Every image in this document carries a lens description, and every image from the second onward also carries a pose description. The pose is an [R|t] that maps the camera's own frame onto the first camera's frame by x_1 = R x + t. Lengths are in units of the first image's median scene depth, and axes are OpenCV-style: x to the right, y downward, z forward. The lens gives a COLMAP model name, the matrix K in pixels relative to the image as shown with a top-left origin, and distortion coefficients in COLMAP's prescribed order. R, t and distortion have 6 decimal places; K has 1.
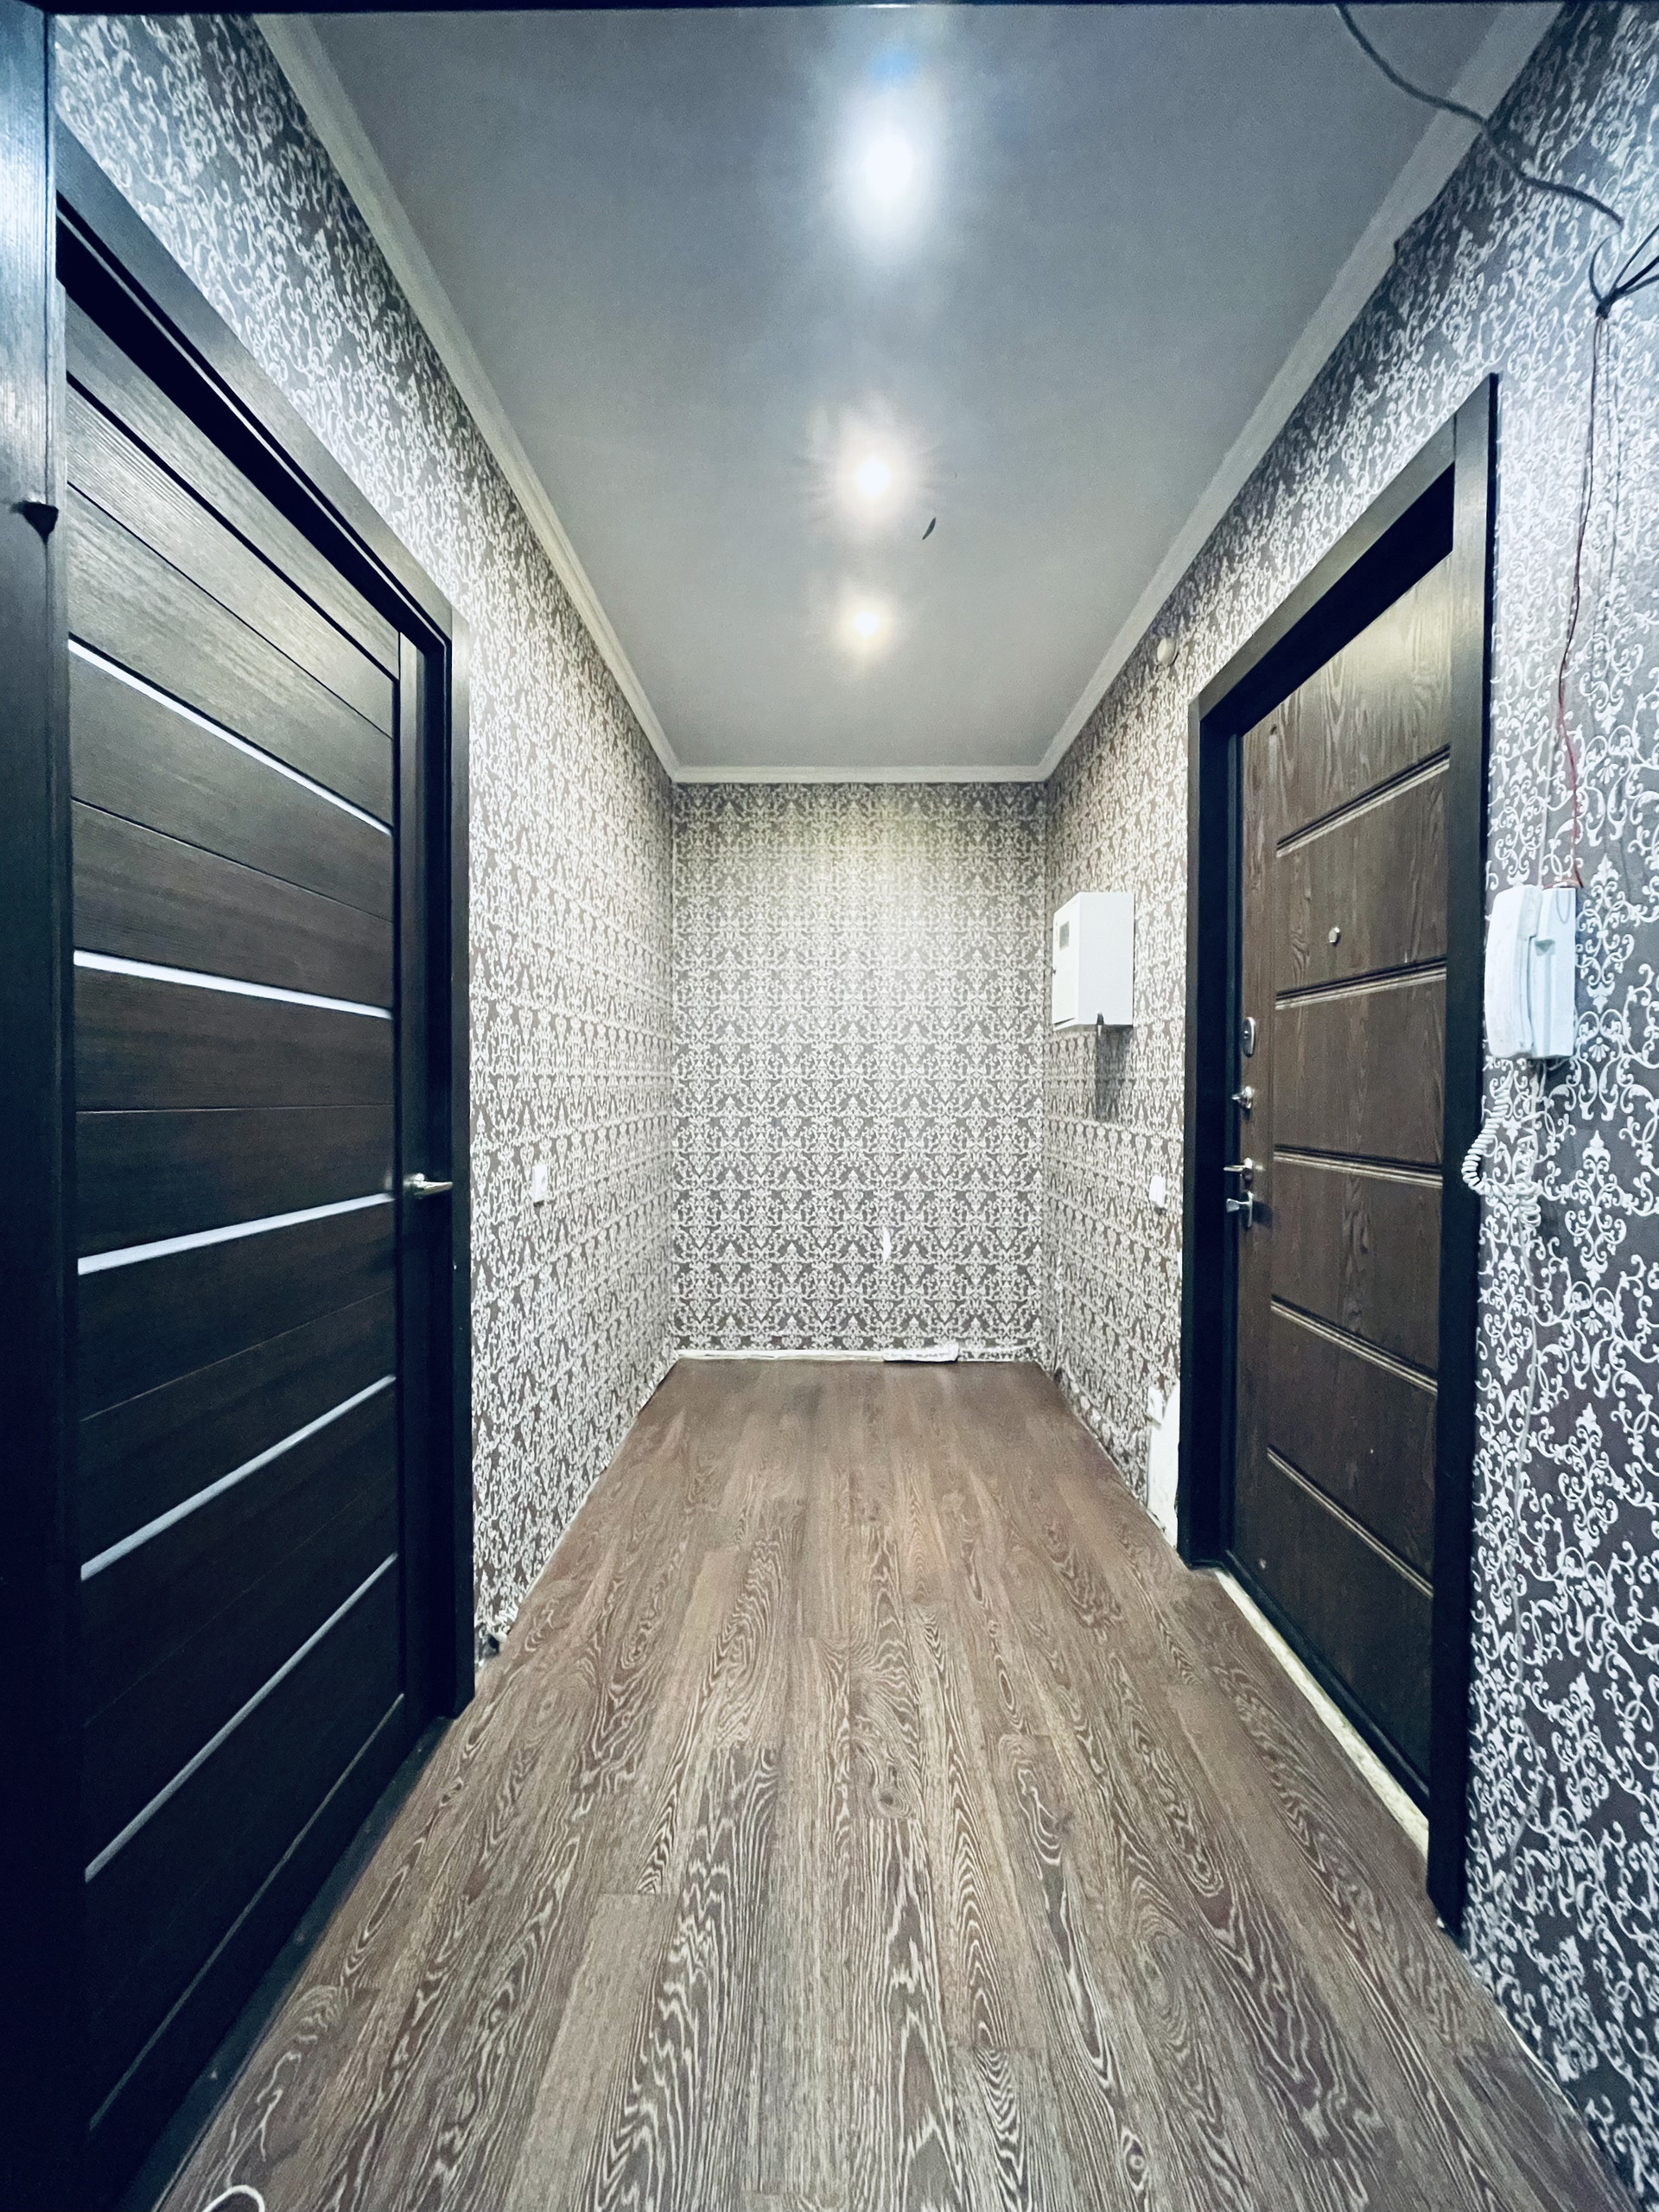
lens RADIAL K [[897.0, 0, 814.5], [0, 897.0, 1105.2], [0, 0, 1]] dist [-0.018956, -0.000001]
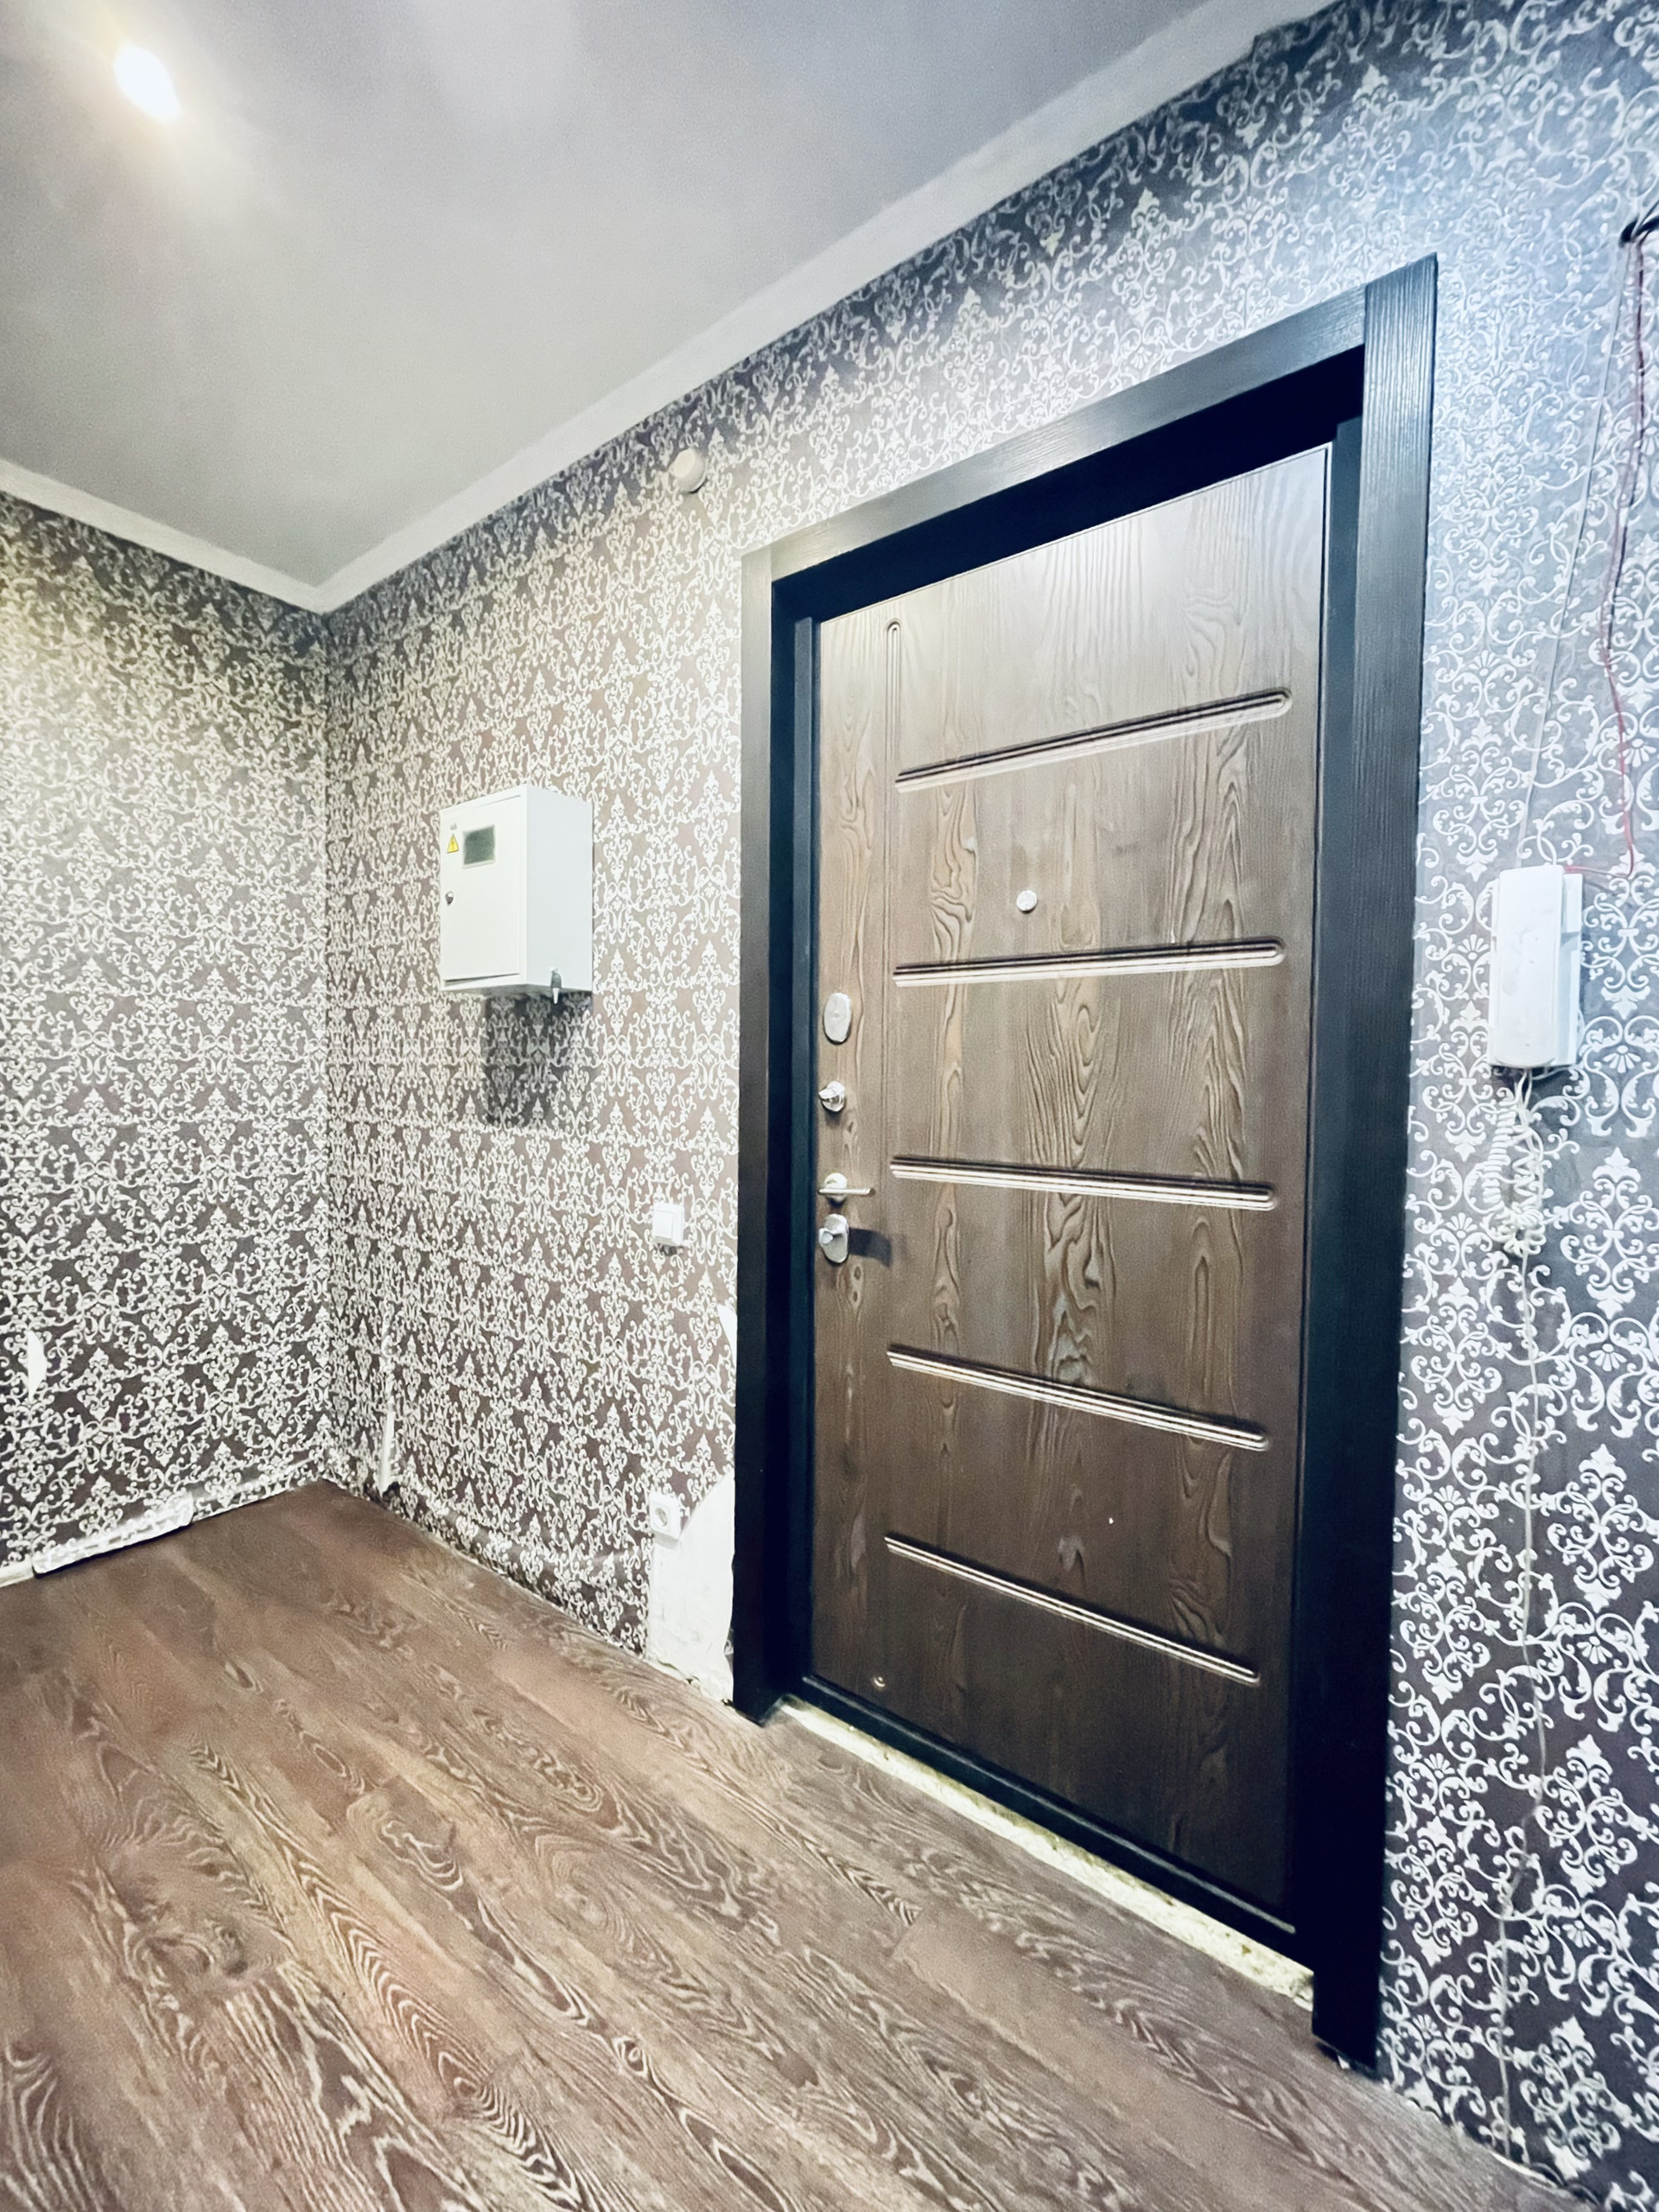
lens RADIAL K [[912.2, 0, 828.4], [0, 912.2, 1105.2], [0, 0, 1]] dist [-0.005600, -0.000708]
pose [[0.572560, -0.023838, 0.819516, -0.240256], [0.005229, 0.999663, 0.025425, -0.029886], [-0.819846, -0.010273, 0.572492, 0.775958]]
